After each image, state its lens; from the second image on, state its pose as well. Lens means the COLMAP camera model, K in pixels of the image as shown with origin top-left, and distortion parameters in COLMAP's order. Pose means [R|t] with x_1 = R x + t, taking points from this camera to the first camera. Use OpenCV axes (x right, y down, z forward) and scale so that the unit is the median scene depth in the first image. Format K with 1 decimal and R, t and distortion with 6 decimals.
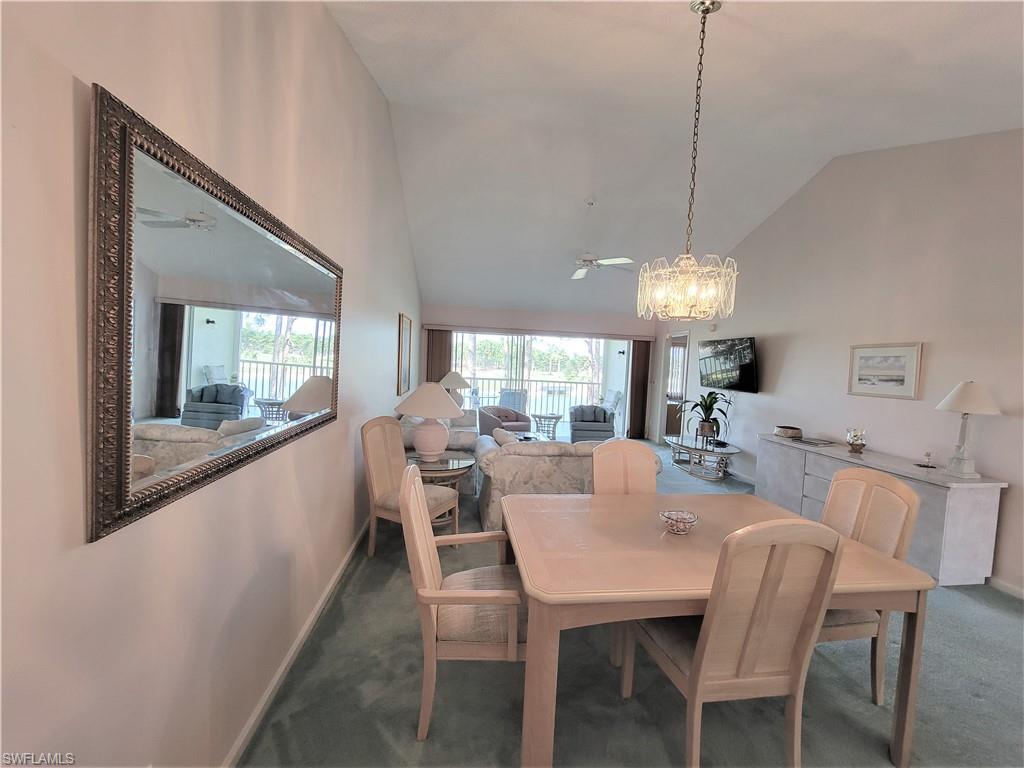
lens RADIAL K [[413.2, 0, 514.4], [0, 413.2, 386.3], [0, 0, 1]] dist [0.007892, -0.005368]
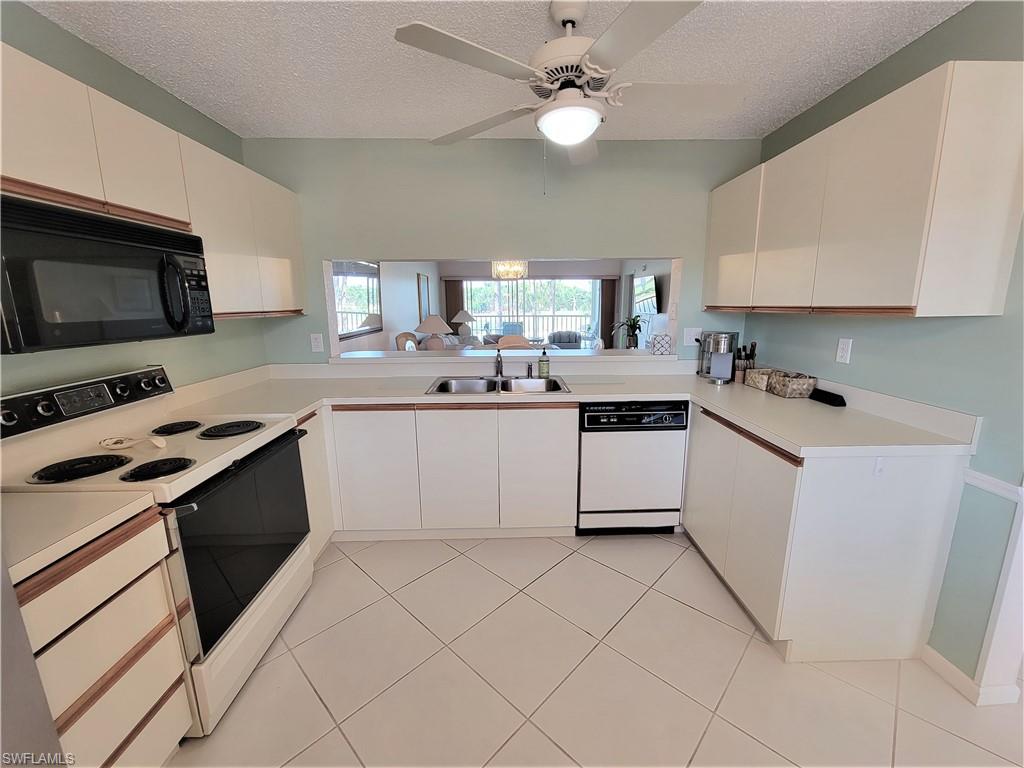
lens RADIAL K [[413.2, 0, 514.4], [0, 413.2, 386.3], [0, 0, 1]] dist [0.007892, -0.005368]
pose [[0.992950, -0.025718, -0.115709, 0.169748], [0.041653, 0.989627, 0.137488, 0.032201], [0.110973, -0.141338, 0.983722, -0.373881]]
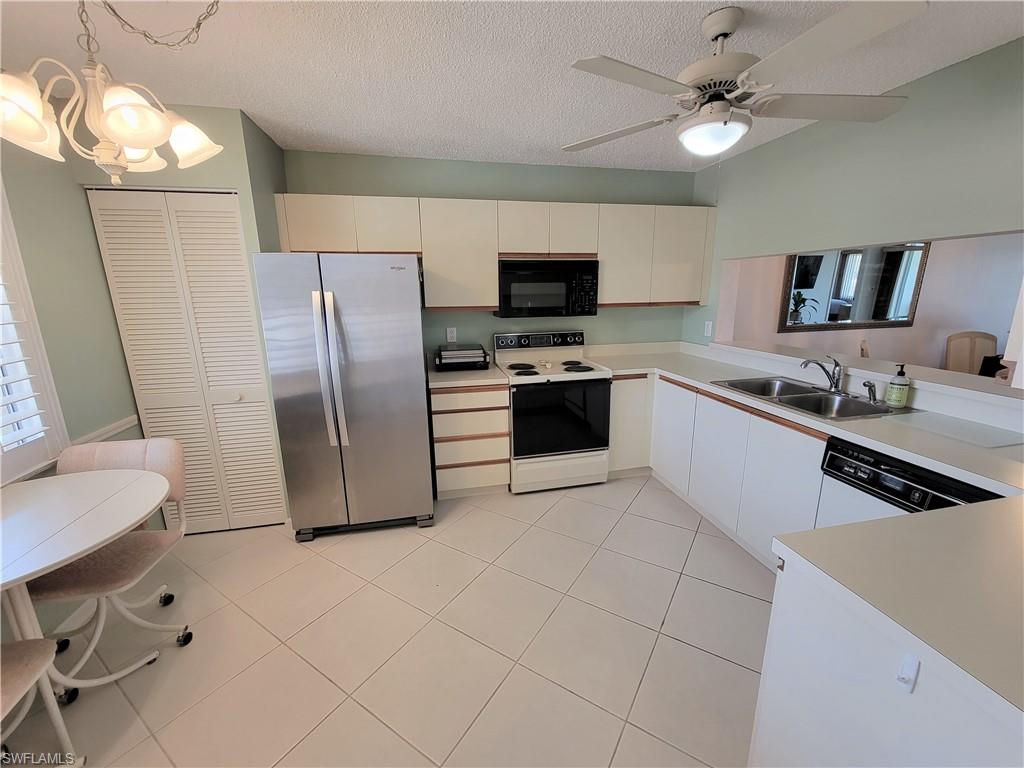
lens RADIAL K [[413.2, 0, 514.4], [0, 413.2, 386.3], [0, 0, 1]] dist [0.007892, -0.005368]
pose [[0.092991, 0.186475, -0.978049, 0.391813], [-0.039278, 0.982228, 0.183537, 0.024315], [0.994892, 0.021349, 0.098662, -0.271173]]
